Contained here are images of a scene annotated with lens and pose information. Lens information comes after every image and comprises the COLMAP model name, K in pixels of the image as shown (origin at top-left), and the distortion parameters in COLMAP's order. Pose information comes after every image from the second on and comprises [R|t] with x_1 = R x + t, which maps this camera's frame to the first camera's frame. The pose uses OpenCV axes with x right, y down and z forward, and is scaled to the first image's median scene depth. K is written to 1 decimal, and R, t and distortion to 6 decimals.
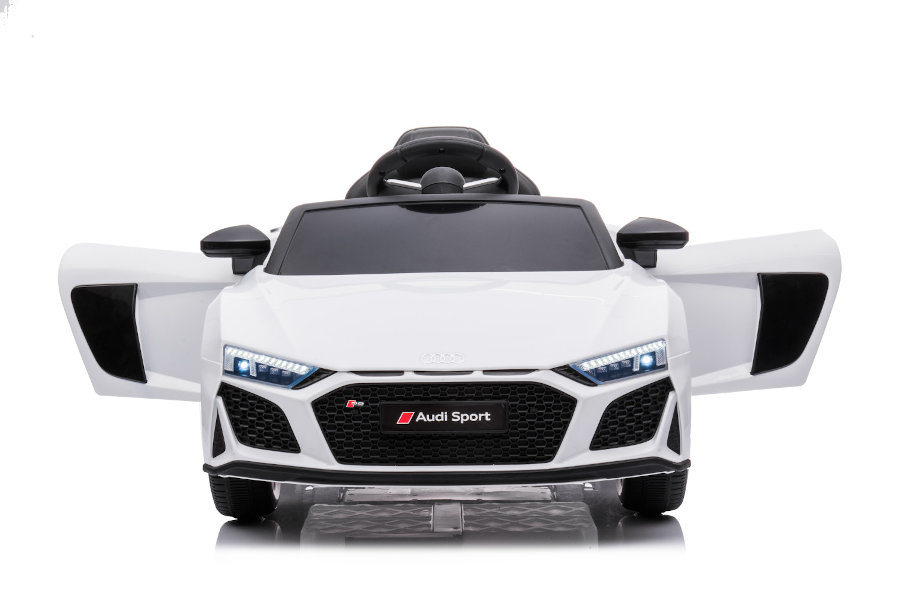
lens RADIAL K [[1769.4, 0, 451.9], [0, 1769.4, 300.0], [0, 0, 1]] dist [-0.002012, 0.000000]
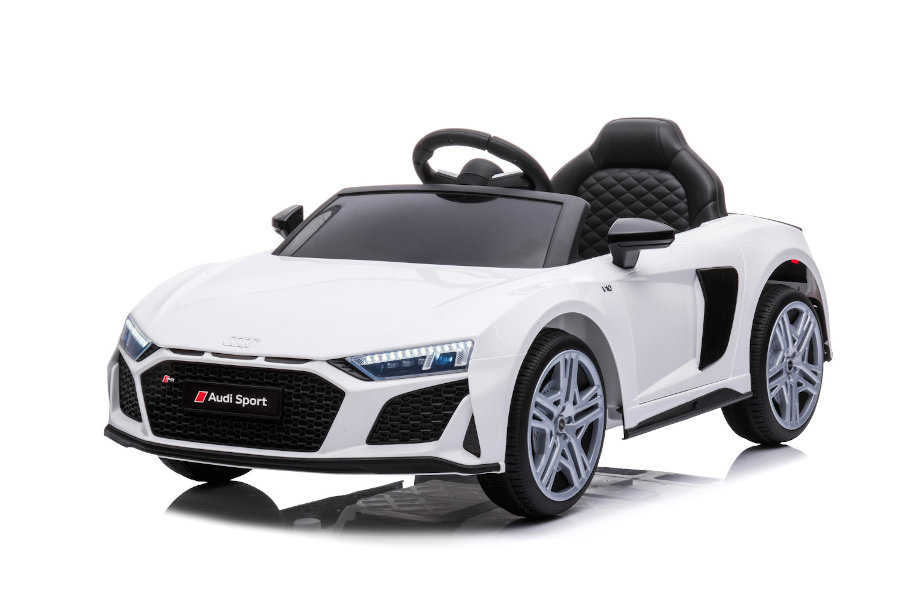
lens RADIAL K [[1769.4, 0, 447.8], [0, 1769.4, 299.8], [0, 0, 1]] dist [-0.002012, 0.000000]
pose [[0.937097, 0.065946, -0.342783, 0.456991], [-0.061894, 0.997823, 0.022760, -0.022520], [0.343538, -0.000112, 0.939139, 0.072136]]
